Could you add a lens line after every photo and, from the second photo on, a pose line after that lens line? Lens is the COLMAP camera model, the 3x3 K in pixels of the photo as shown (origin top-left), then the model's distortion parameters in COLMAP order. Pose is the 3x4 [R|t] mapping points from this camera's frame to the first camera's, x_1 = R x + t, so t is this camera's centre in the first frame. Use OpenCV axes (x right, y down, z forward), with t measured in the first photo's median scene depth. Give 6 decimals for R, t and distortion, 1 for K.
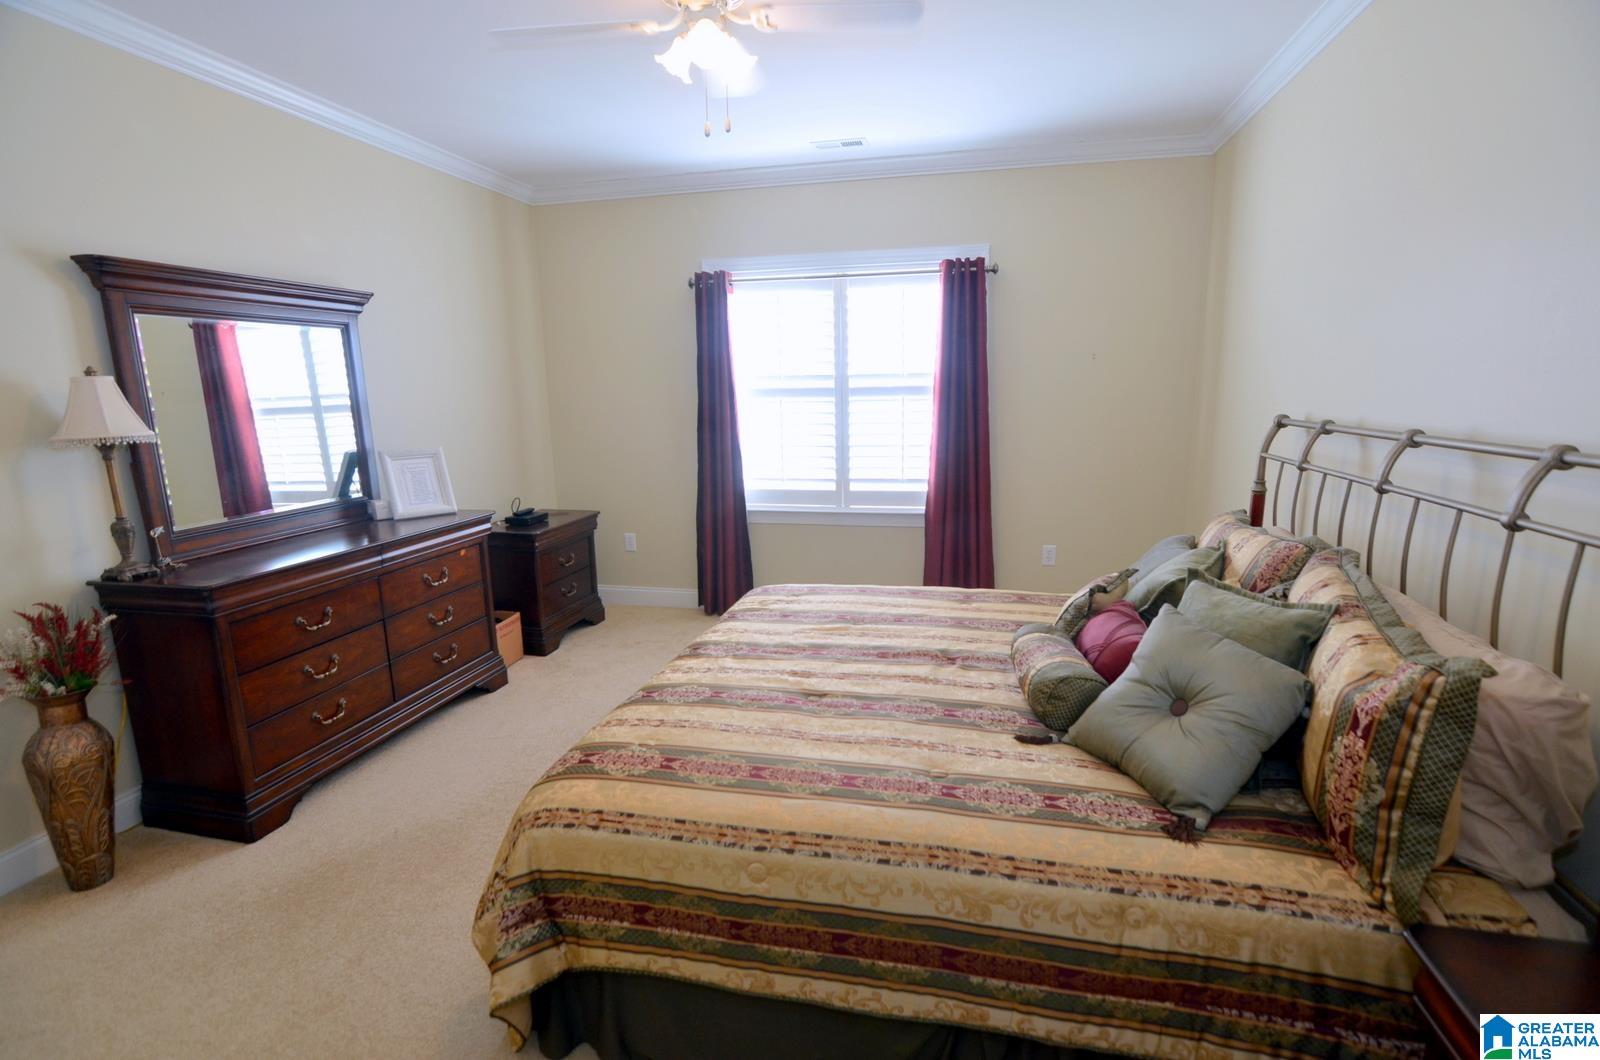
lens RADIAL K [[793.9, 0, 800.0], [0, 793.9, 530.0], [0, 0, 1]] dist [-0.030199, -0.000035]
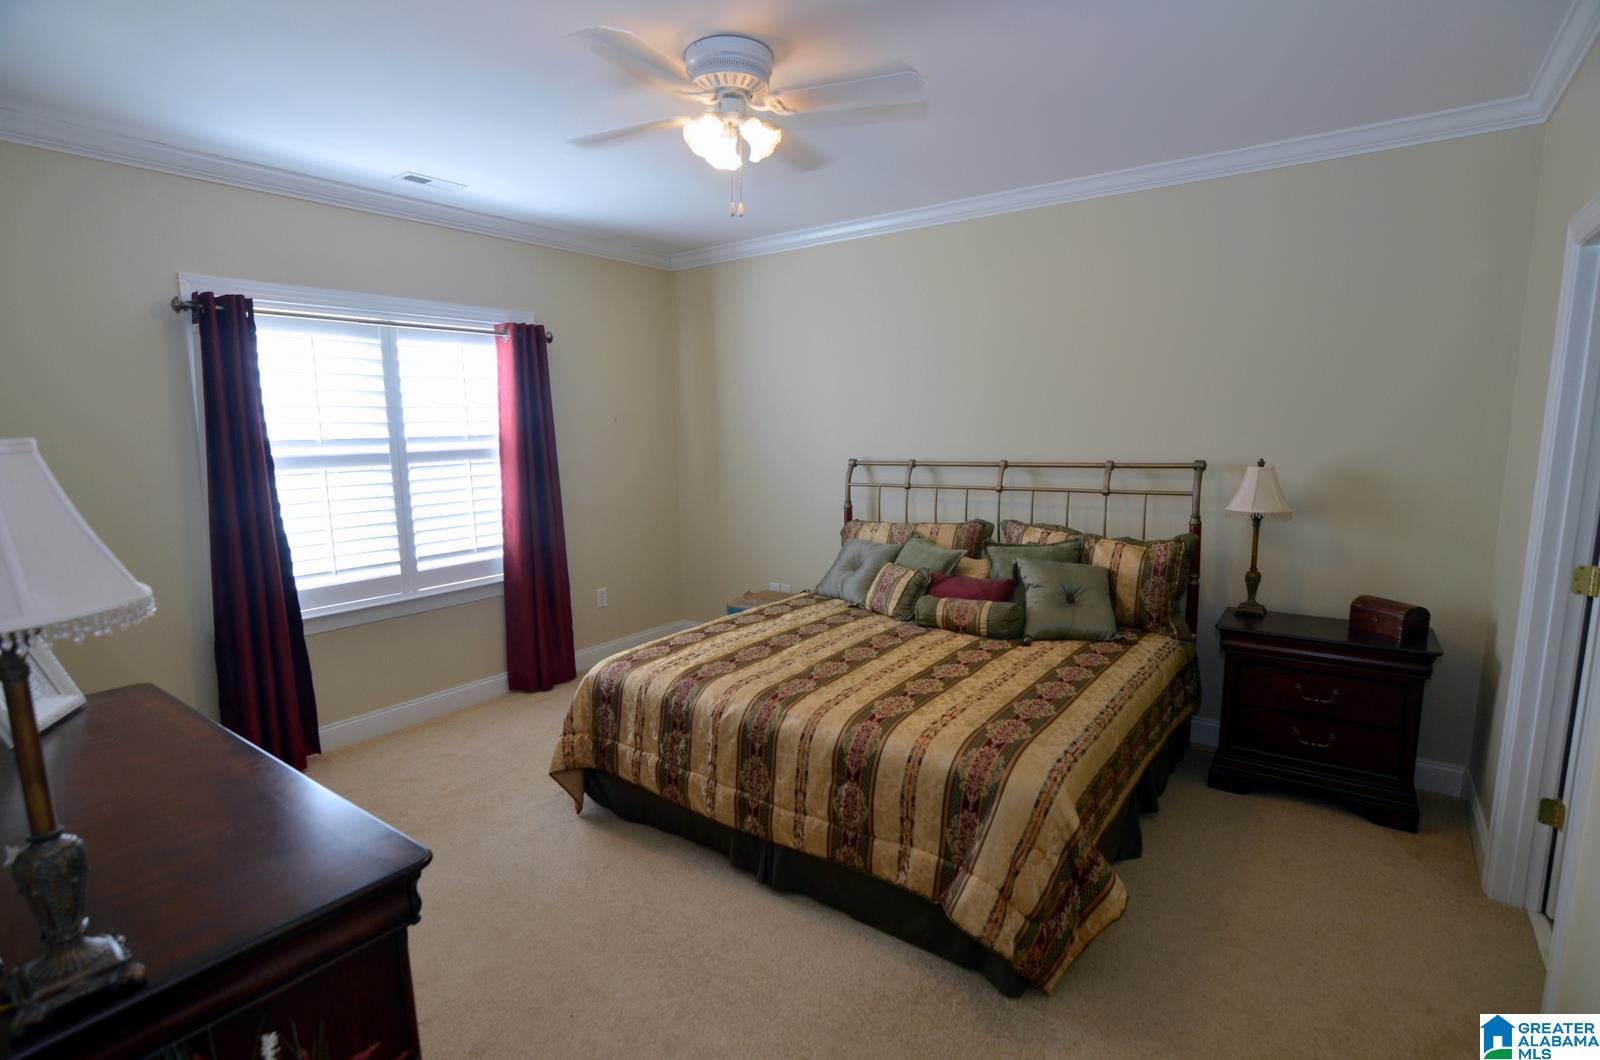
lens RADIAL K [[798.3, 0, 800.0], [0, 798.3, 530.0], [0, 0, 1]] dist [-0.004490, -0.000404]
pose [[0.384411, -0.113268, 0.916187, -0.593994], [0.182640, 0.982159, 0.044792, -0.059773], [-0.904915, 0.150114, 0.398240, 0.289901]]
